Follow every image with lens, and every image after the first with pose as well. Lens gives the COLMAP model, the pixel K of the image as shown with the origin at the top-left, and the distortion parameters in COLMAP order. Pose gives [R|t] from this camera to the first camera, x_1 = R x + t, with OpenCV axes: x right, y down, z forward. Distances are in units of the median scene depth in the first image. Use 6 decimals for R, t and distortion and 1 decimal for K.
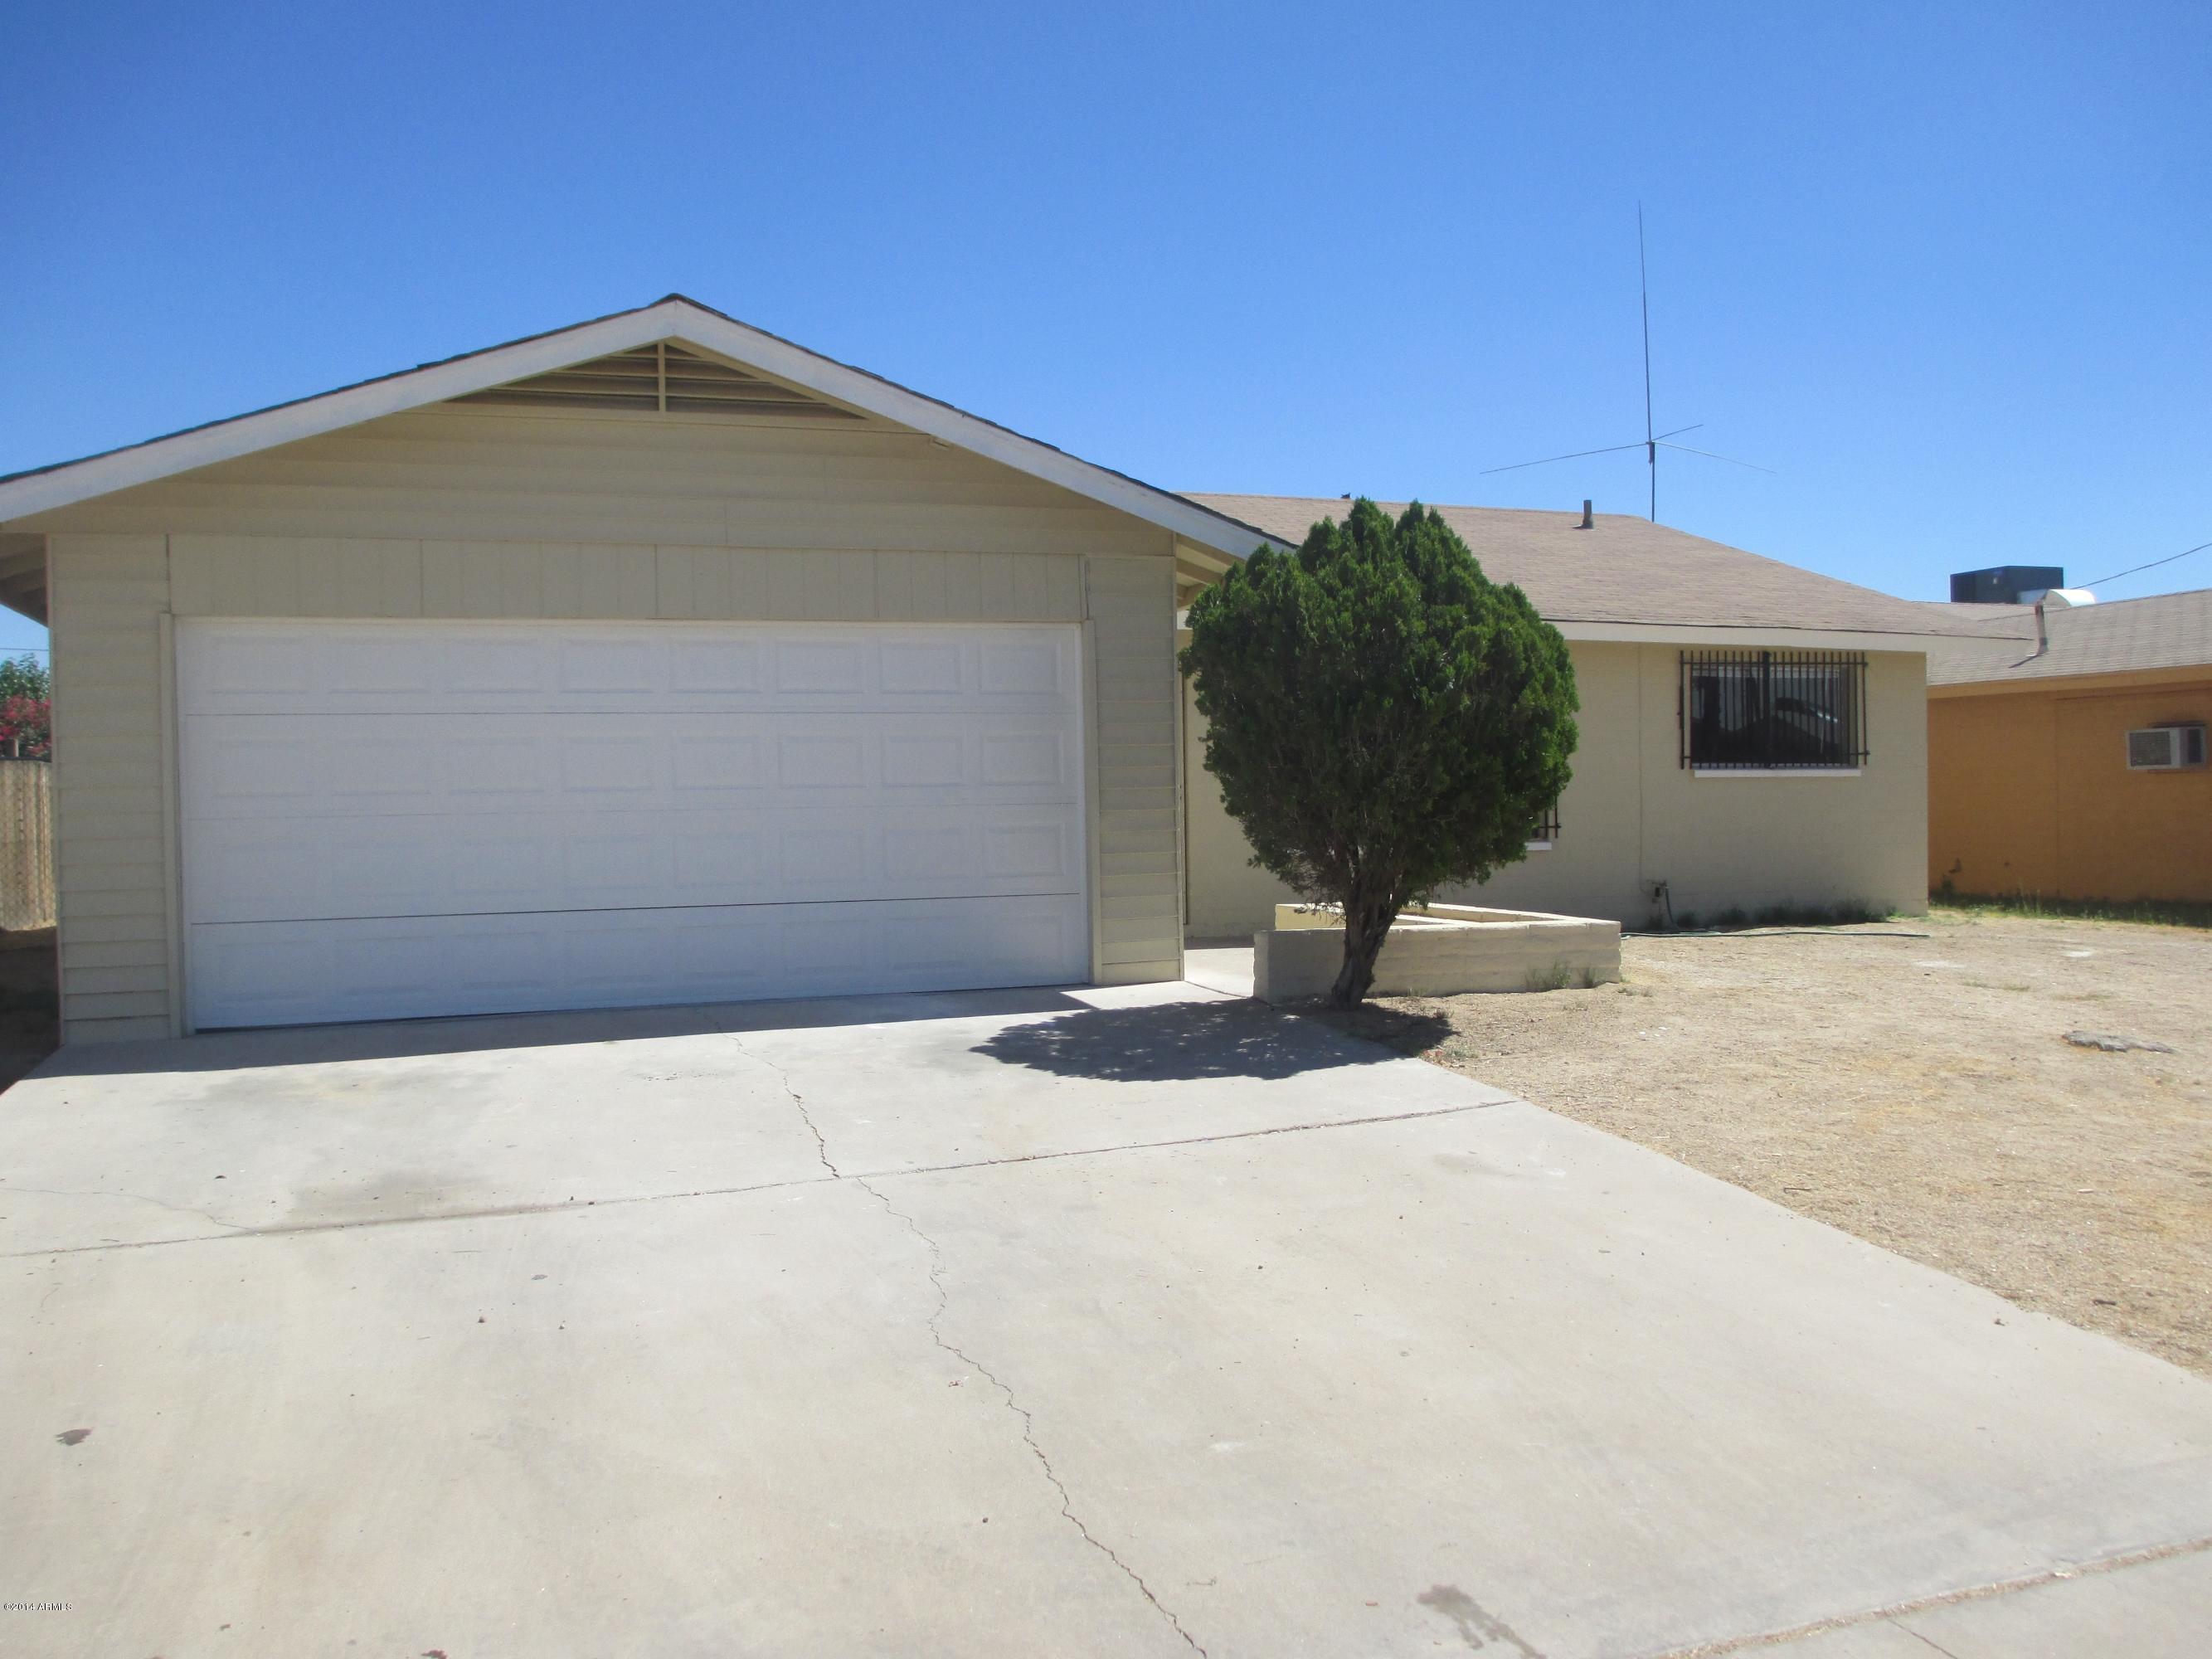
lens RADIAL K [[1870.1, 0, 1106.0], [0, 1870.1, 829.5], [0, 0, 1]] dist [-0.051268, 0.011927]
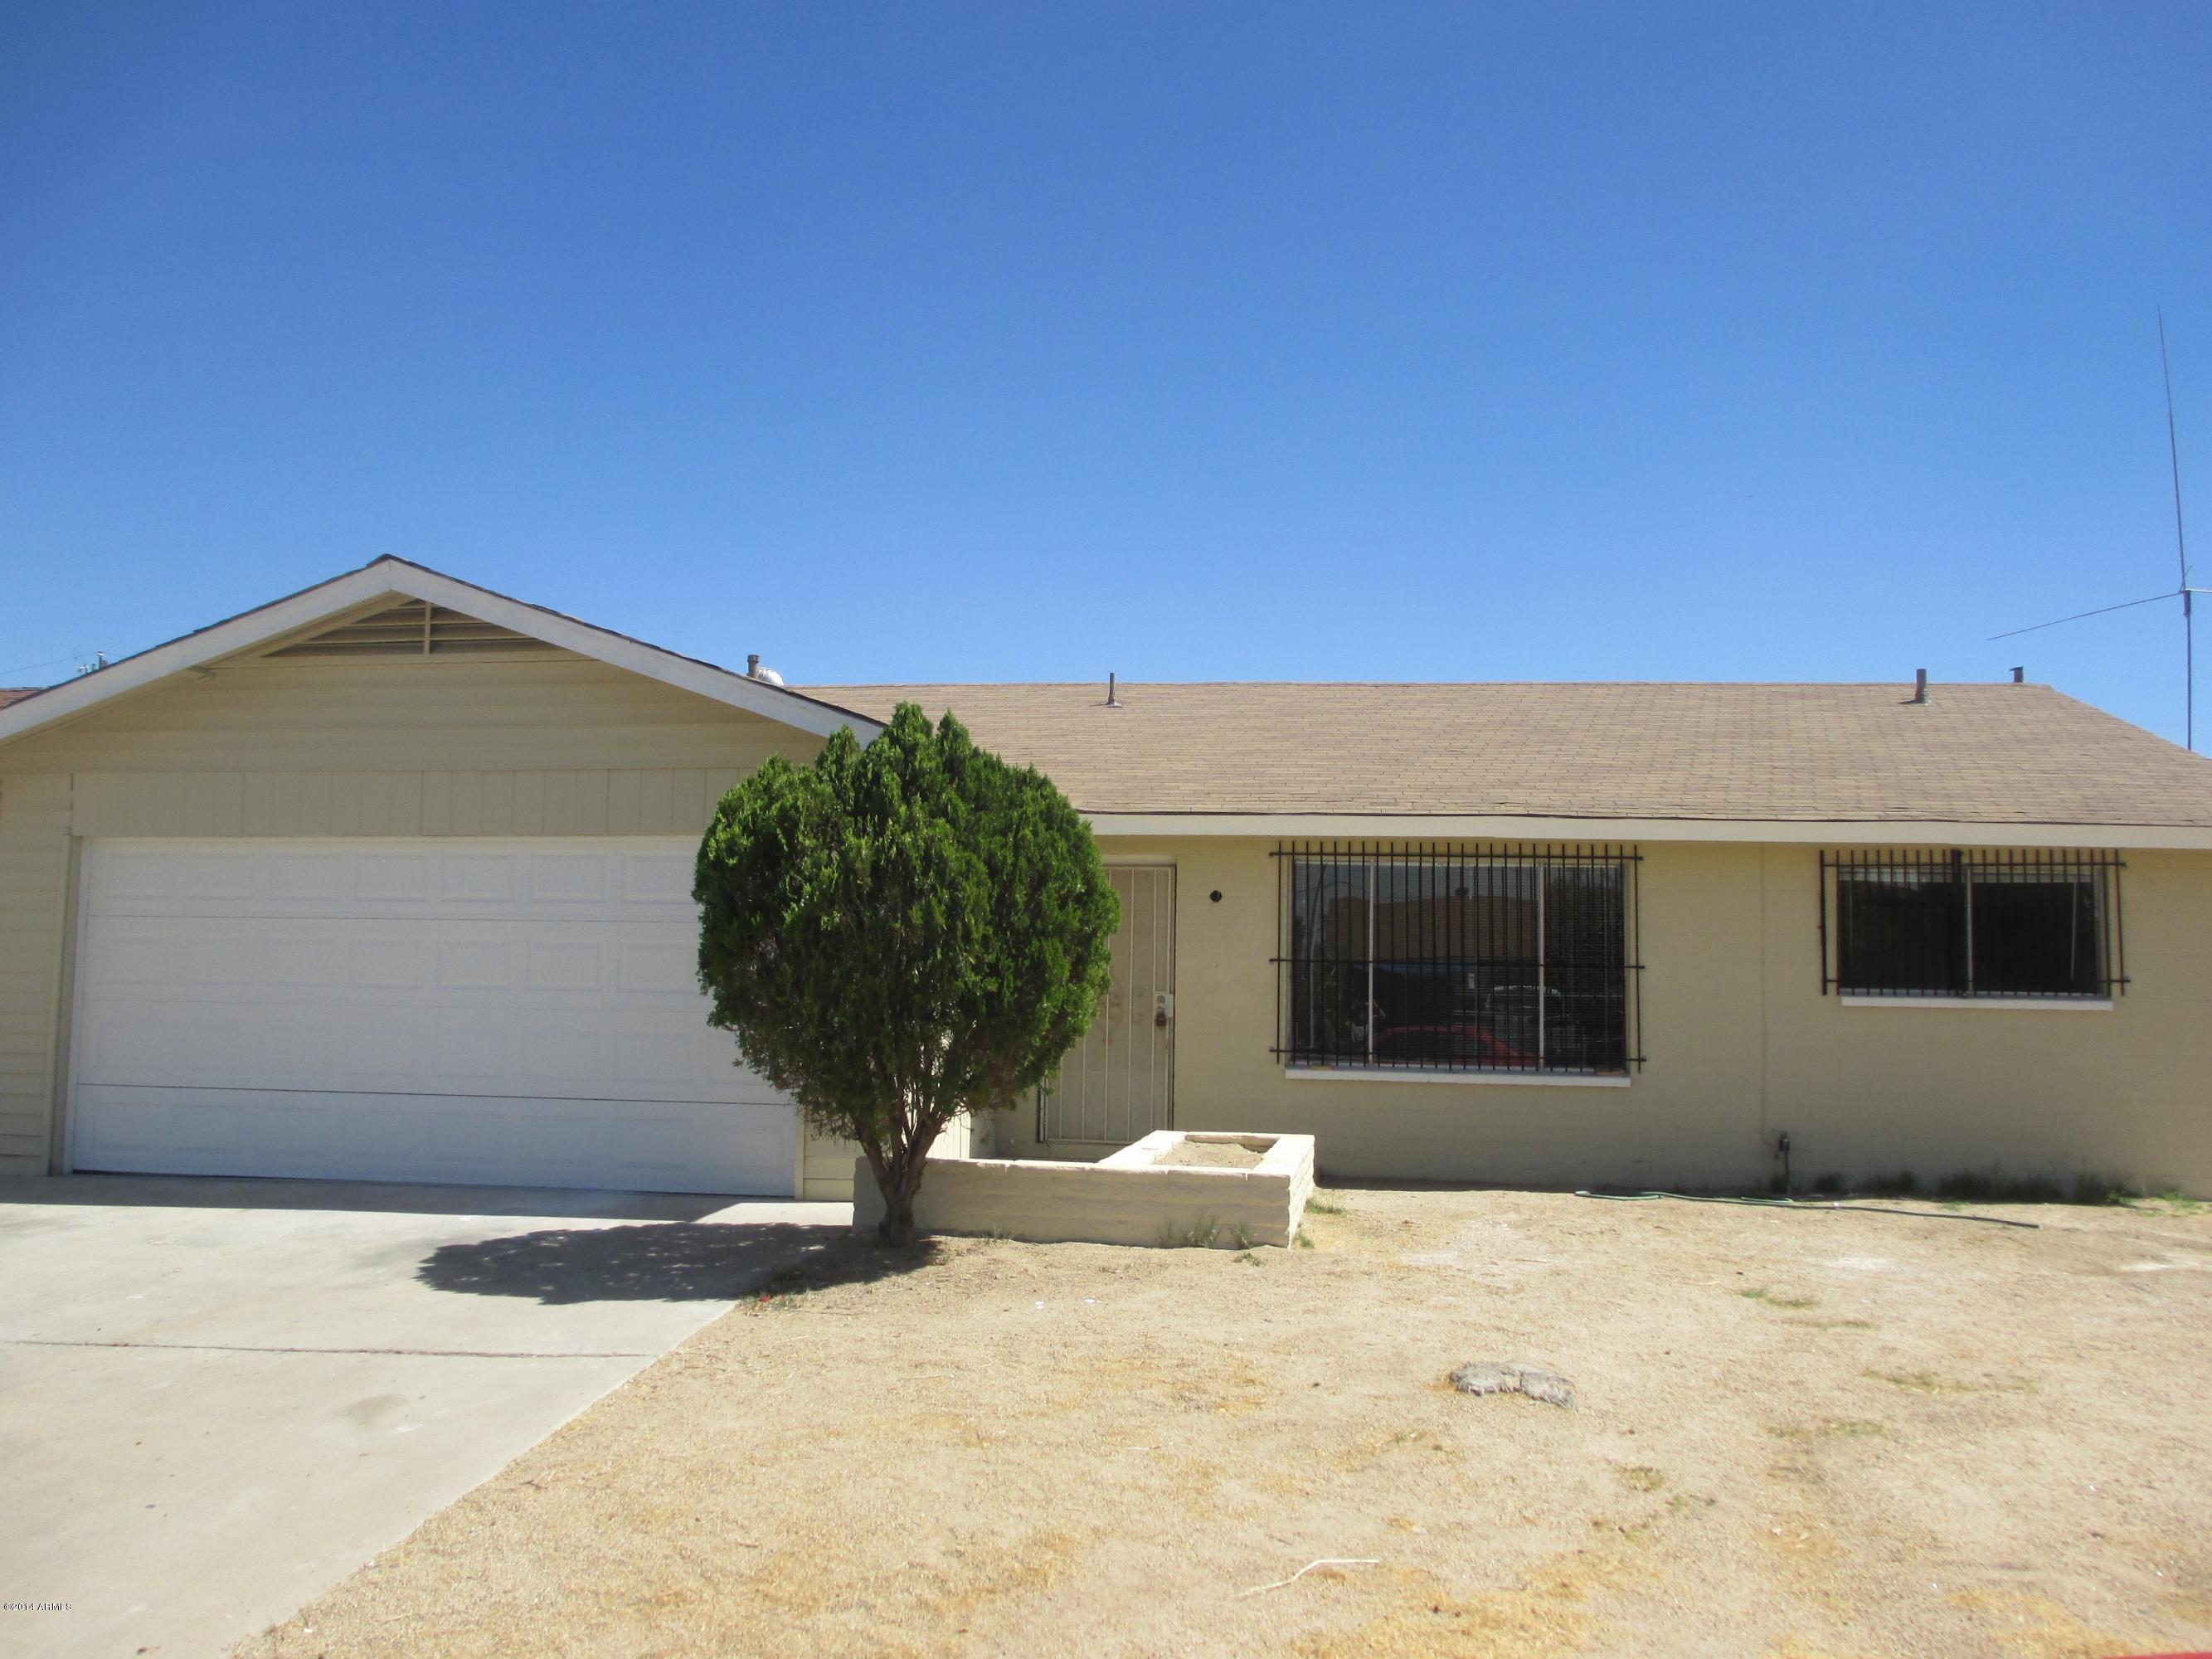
lens RADIAL K [[1870.1, 0, 1106.0], [0, 1870.1, 829.5], [0, 0, 1]] dist [-0.051268, 0.011927]
pose [[0.882037, -0.011959, -0.471029, 0.645232], [-0.036739, 0.994889, -0.094055, -0.025948], [0.469746, 0.100265, 0.877089, 0.205367]]
